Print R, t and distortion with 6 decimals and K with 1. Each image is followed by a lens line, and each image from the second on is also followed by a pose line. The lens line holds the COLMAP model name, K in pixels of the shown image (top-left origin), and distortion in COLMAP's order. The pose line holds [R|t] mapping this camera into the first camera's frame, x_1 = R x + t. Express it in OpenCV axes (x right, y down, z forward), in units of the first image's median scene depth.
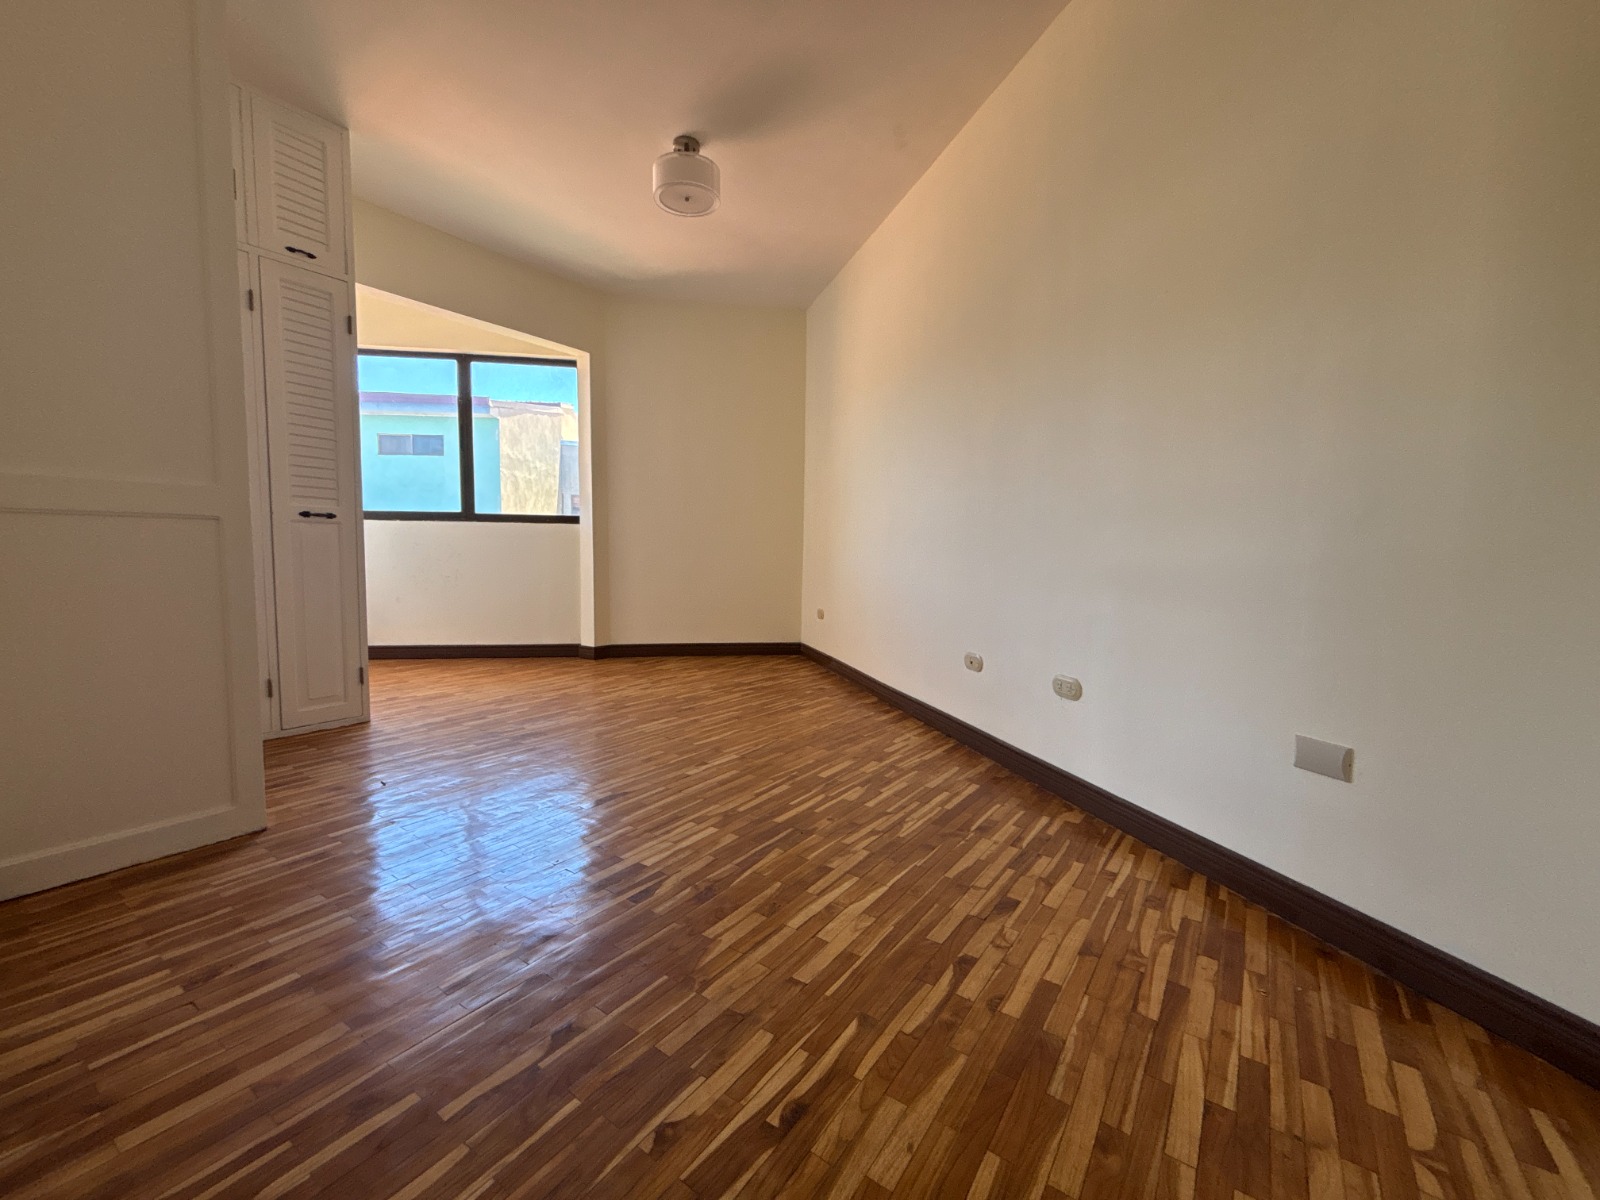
lens RADIAL K [[639.8, 0, 802.6], [0, 639.8, 595.0], [0, 0, 1]] dist [0.002557, 0.000271]
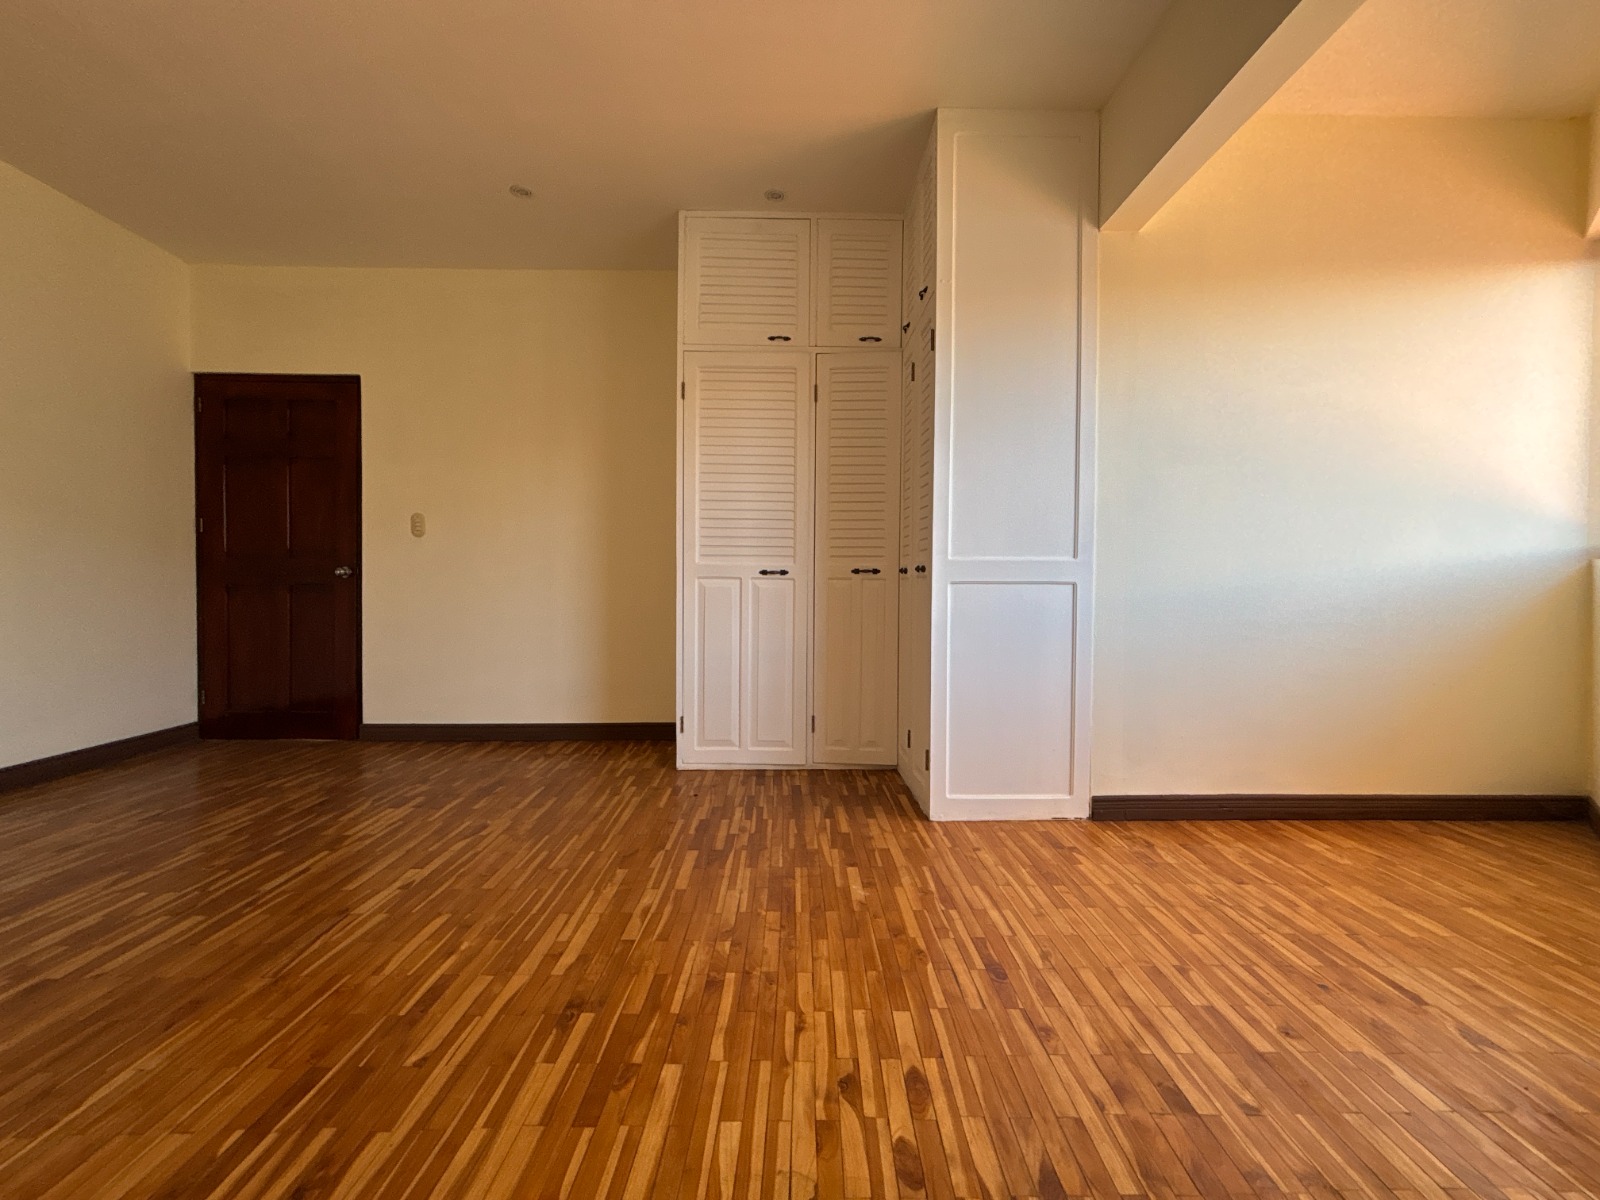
lens RADIAL K [[652.4, 0, 795.8], [0, 652.4, 595.3], [0, 0, 1]] dist [0.001859, 0.000717]
pose [[-0.808681, -0.007329, -0.588202, -0.073830], [-0.057983, 0.996046, 0.067306, -0.154633], [0.585383, 0.088535, -0.805909, 1.859746]]
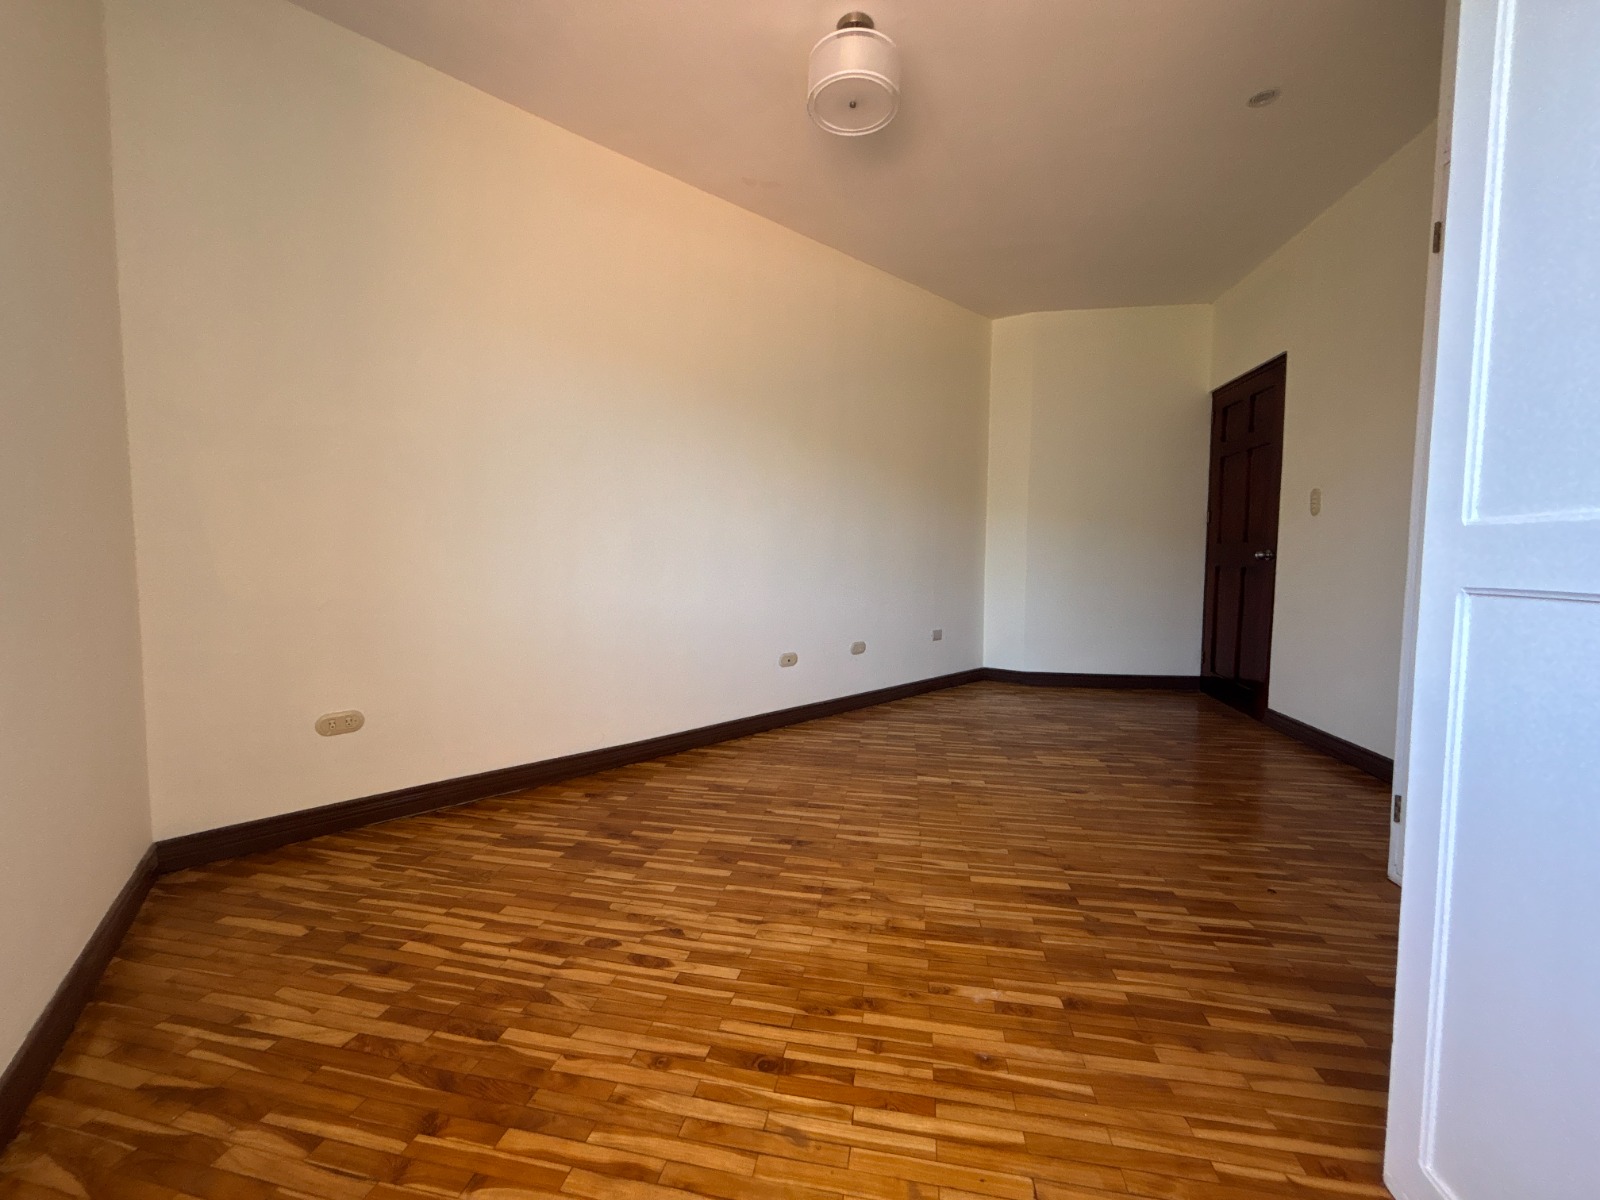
lens RADIAL K [[652.4, 0, 795.8], [0, 652.4, 595.3], [0, 0, 1]] dist [0.001859, 0.000717]
pose [[-0.423566, -0.071509, 0.903038, -1.005415], [0.057905, 0.992703, 0.105769, -0.177572], [-0.904013, 0.097091, -0.416334, 1.667666]]
